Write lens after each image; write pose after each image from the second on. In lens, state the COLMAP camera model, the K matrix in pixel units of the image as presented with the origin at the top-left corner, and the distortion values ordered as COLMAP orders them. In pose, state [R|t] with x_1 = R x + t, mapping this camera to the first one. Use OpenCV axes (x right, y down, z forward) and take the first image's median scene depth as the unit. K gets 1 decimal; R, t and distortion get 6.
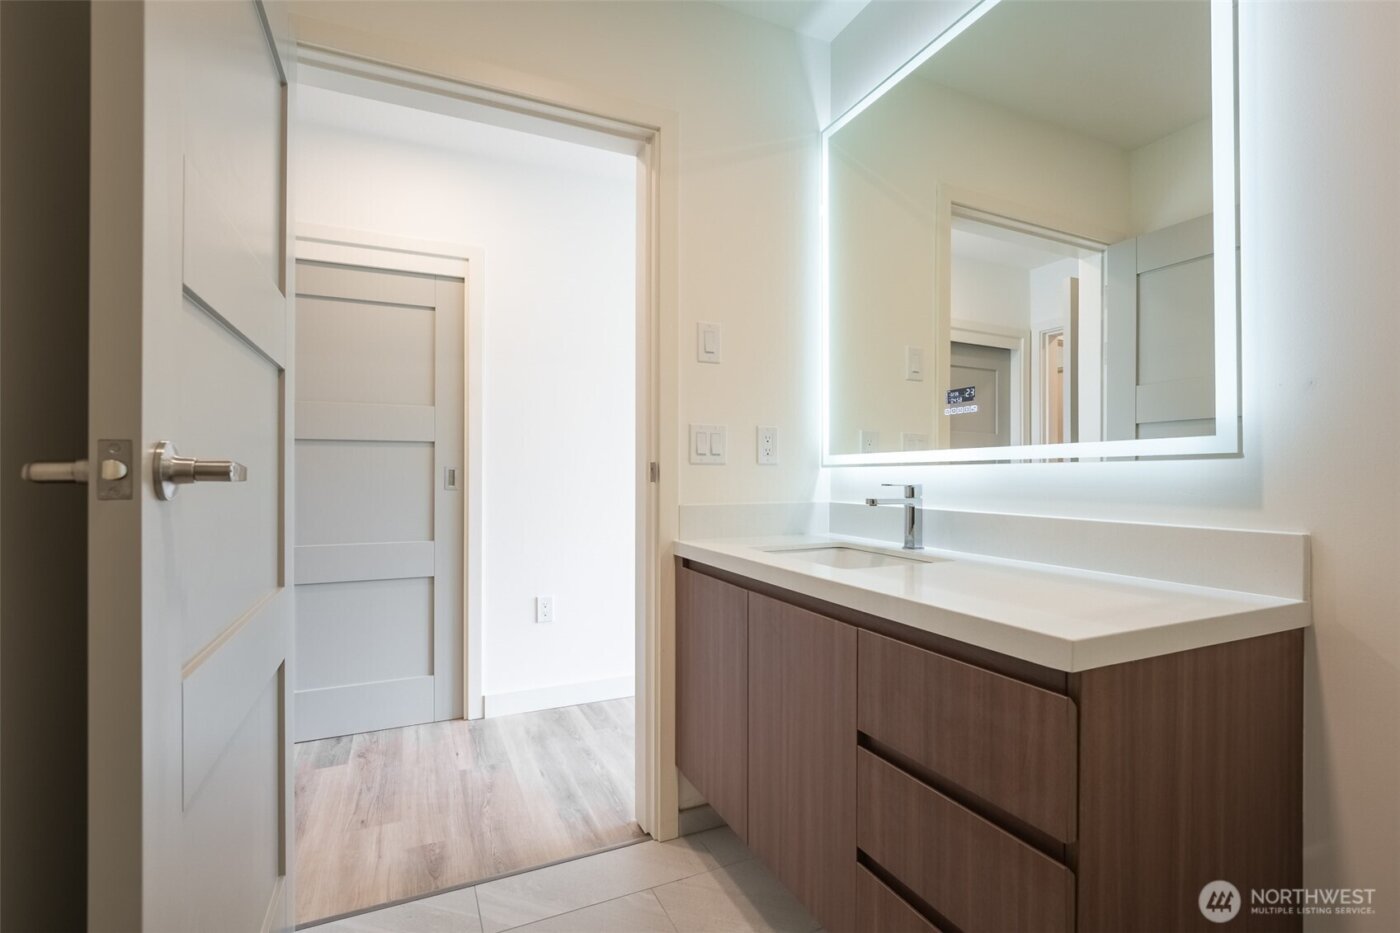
lens RADIAL K [[655.9, 0, 673.9], [0, 655.9, 473.5], [0, 0, 1]] dist [-0.016045, 0.000568]
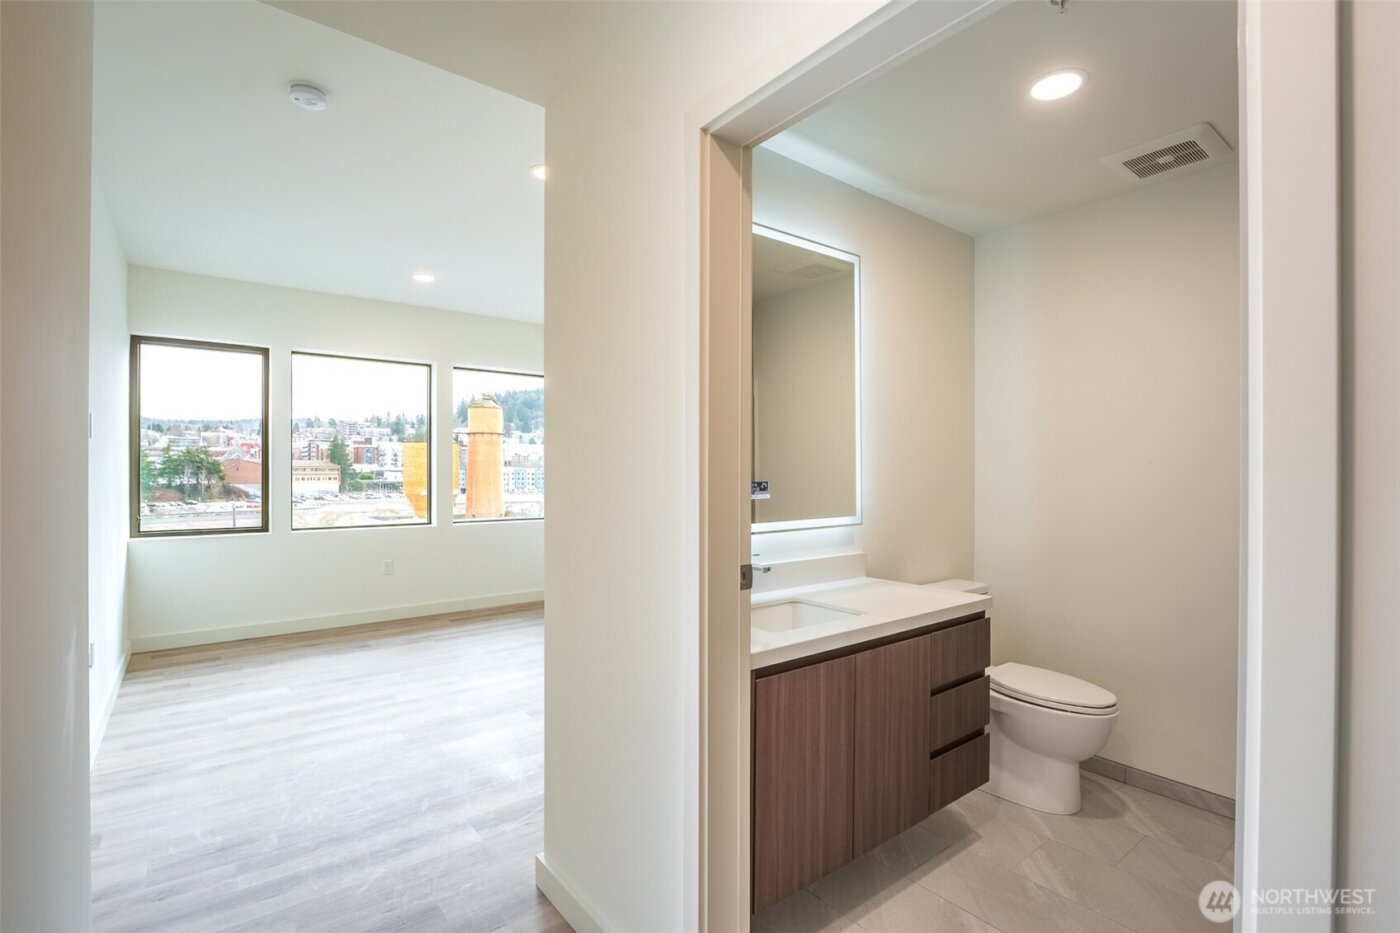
lens RADIAL K [[655.9, 0, 673.9], [0, 655.9, 473.5], [0, 0, 1]] dist [-0.016045, 0.000568]
pose [[-0.250707, -0.010230, 0.968009, -0.884223], [-0.006963, 0.999937, 0.008764, -0.150600], [-0.968038, -0.004543, -0.250763, 1.464527]]
